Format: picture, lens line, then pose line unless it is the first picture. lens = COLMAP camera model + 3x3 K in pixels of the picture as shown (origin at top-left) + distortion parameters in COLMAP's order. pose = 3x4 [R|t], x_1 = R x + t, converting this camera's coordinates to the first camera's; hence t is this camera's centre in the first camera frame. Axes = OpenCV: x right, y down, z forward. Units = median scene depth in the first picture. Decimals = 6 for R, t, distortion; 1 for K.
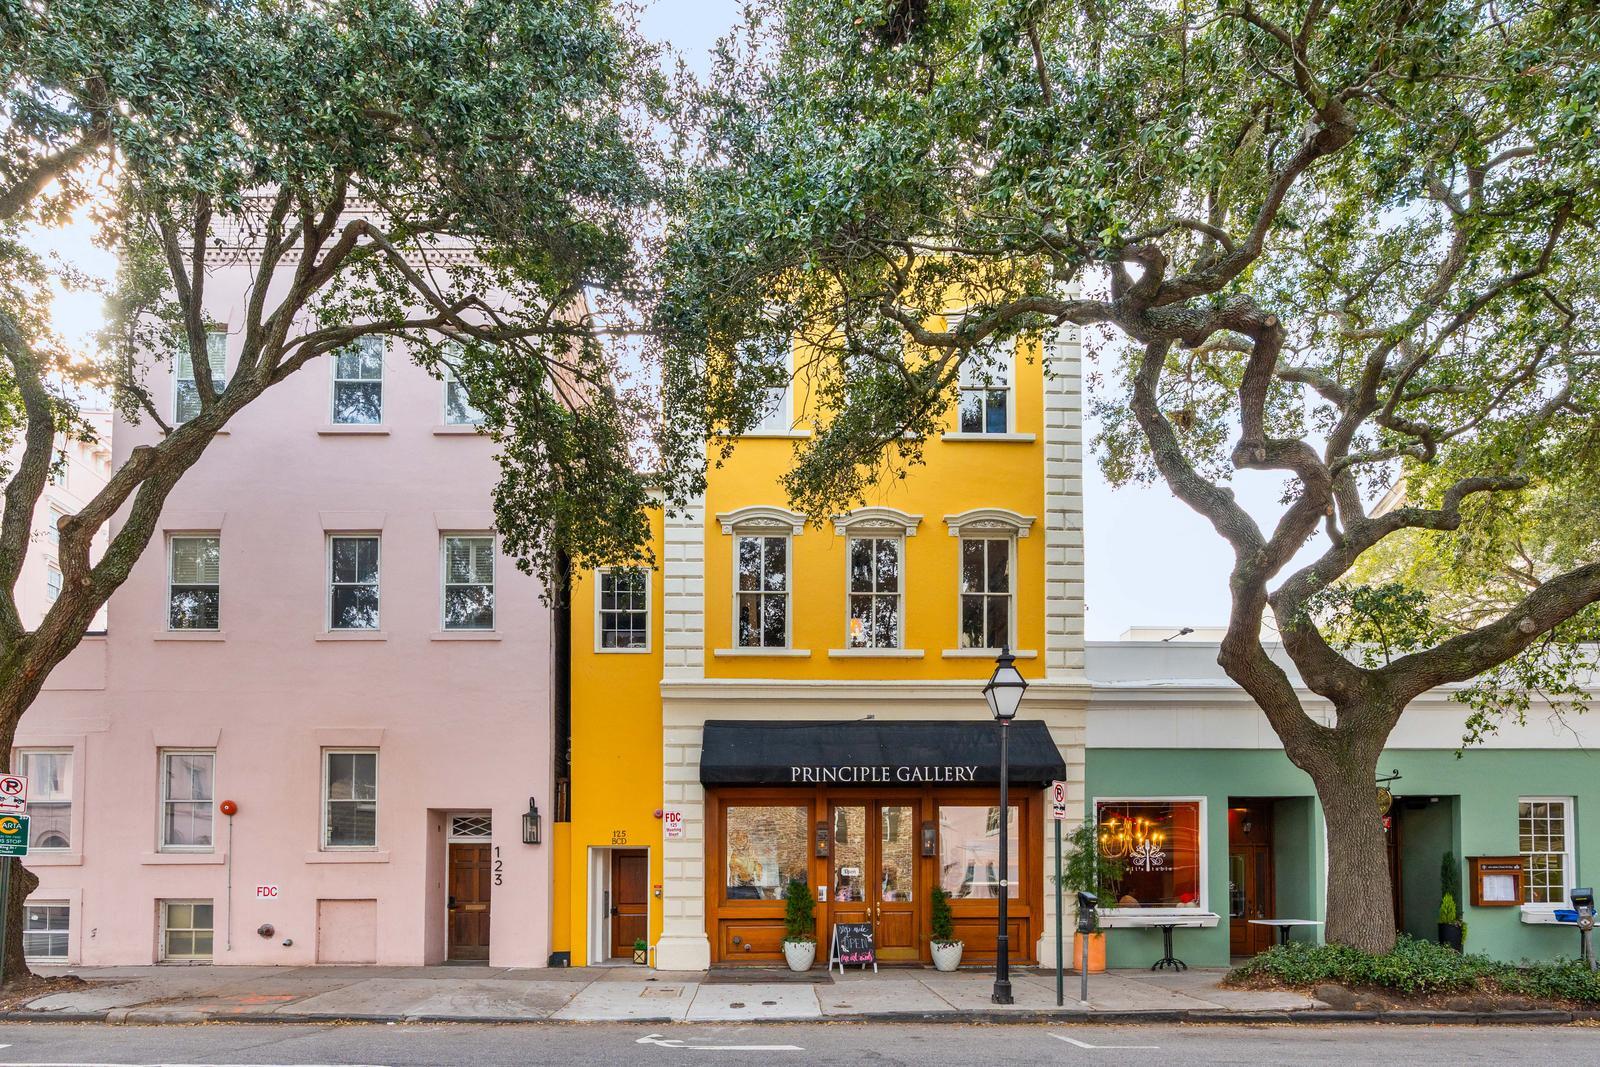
lens RADIAL K [[723.6, 0, 807.7], [0, 723.6, 543.8], [0, 0, 1]] dist [-0.008488, 0.000563]
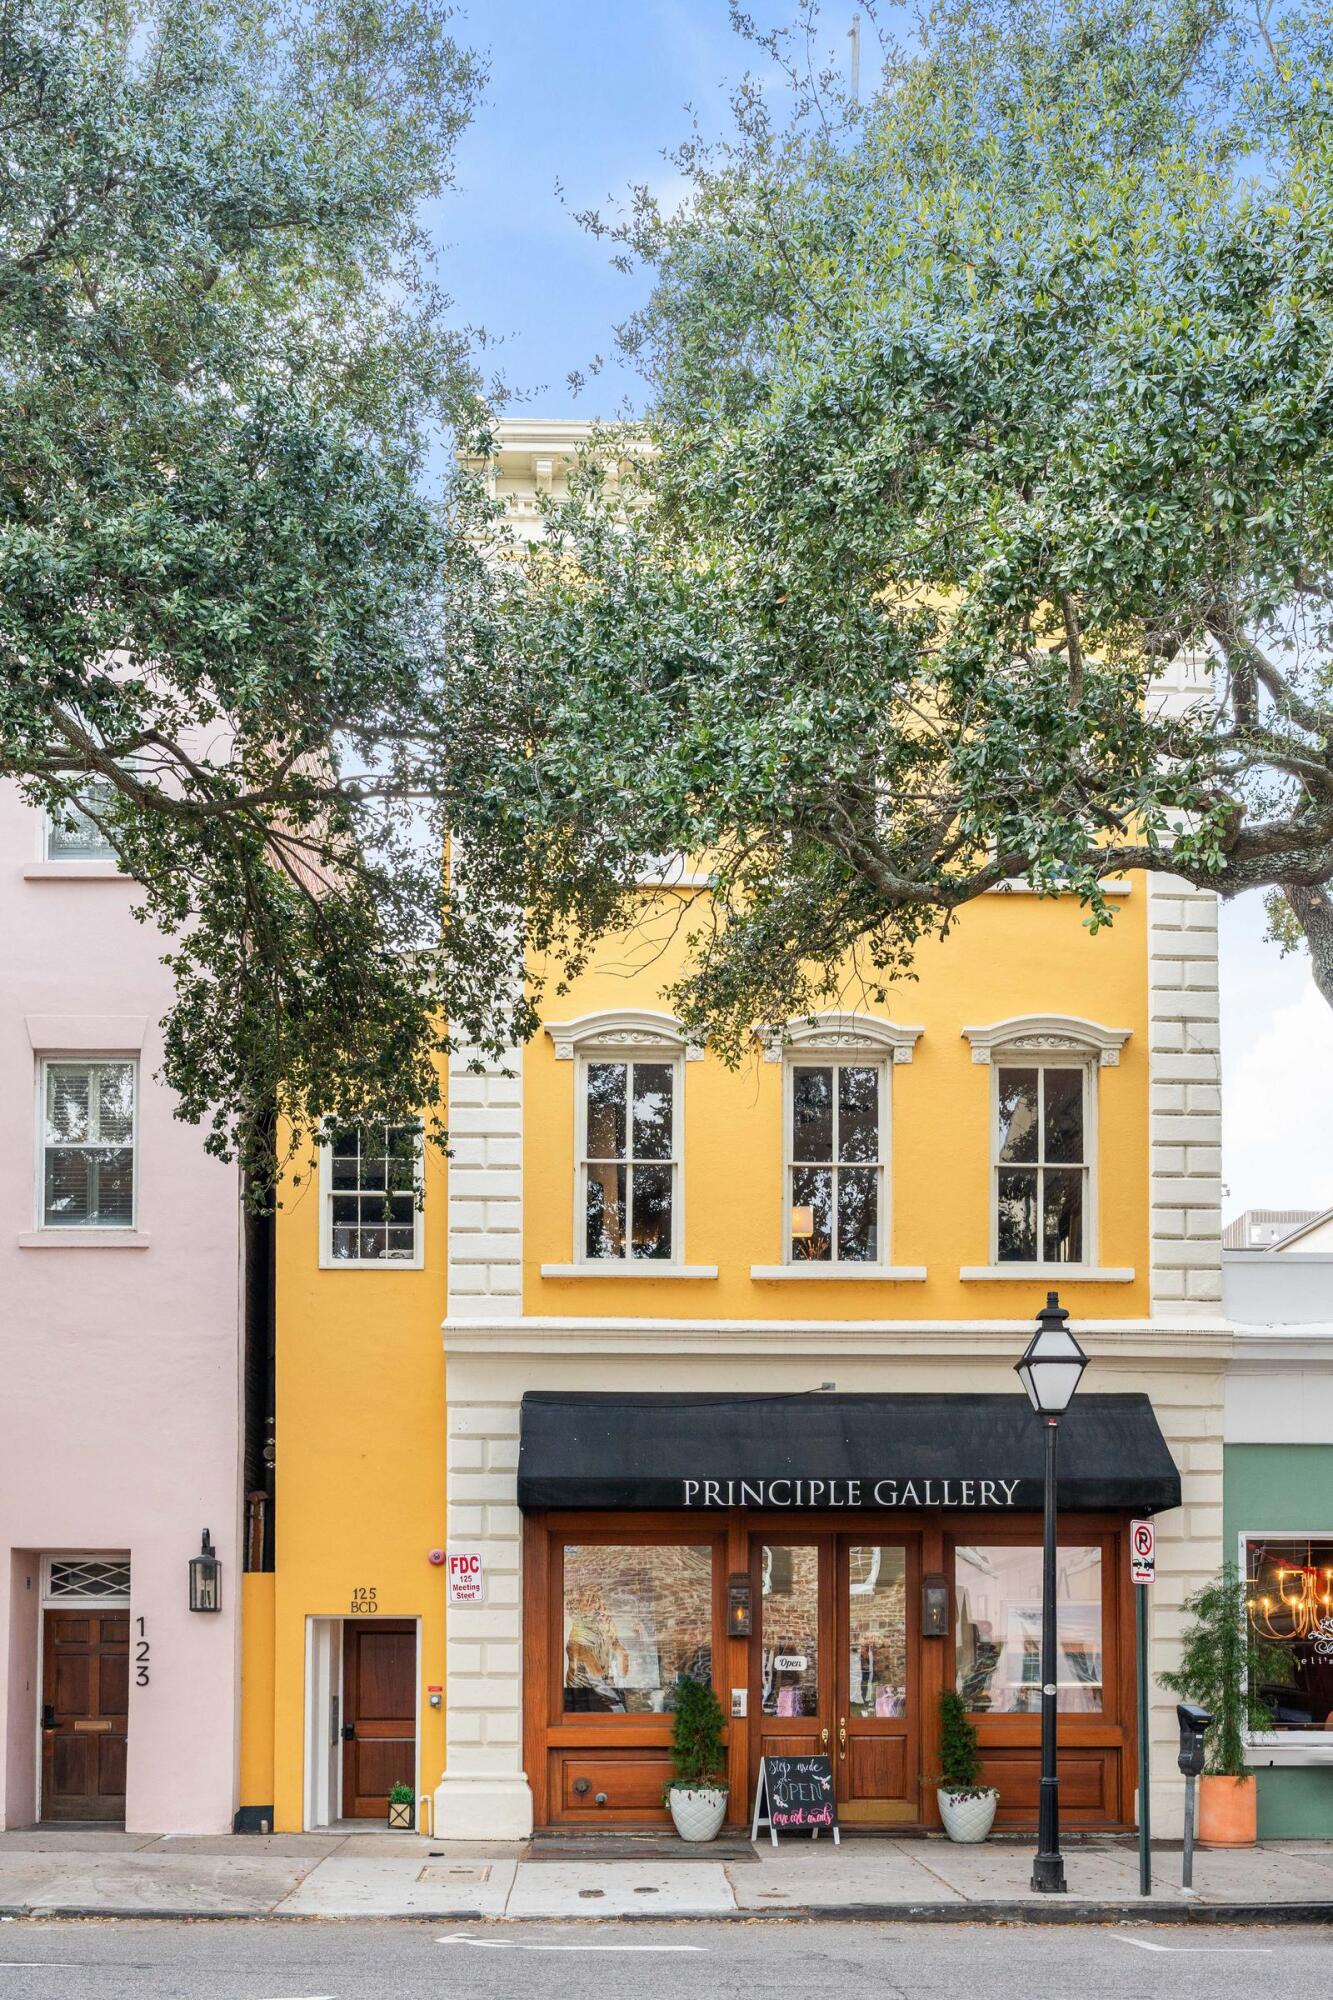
lens RADIAL K [[1660.0, 0, 701.7], [0, 1660.0, 1000.4], [0, 0, 1]] dist [-0.002132, -0.006949]
pose [[0.999984, 0.000676, -0.005619, -0.001387], [-0.000355, 0.998380, 0.056902, -0.129828], [0.005648, -0.056899, 0.998364, -0.246425]]
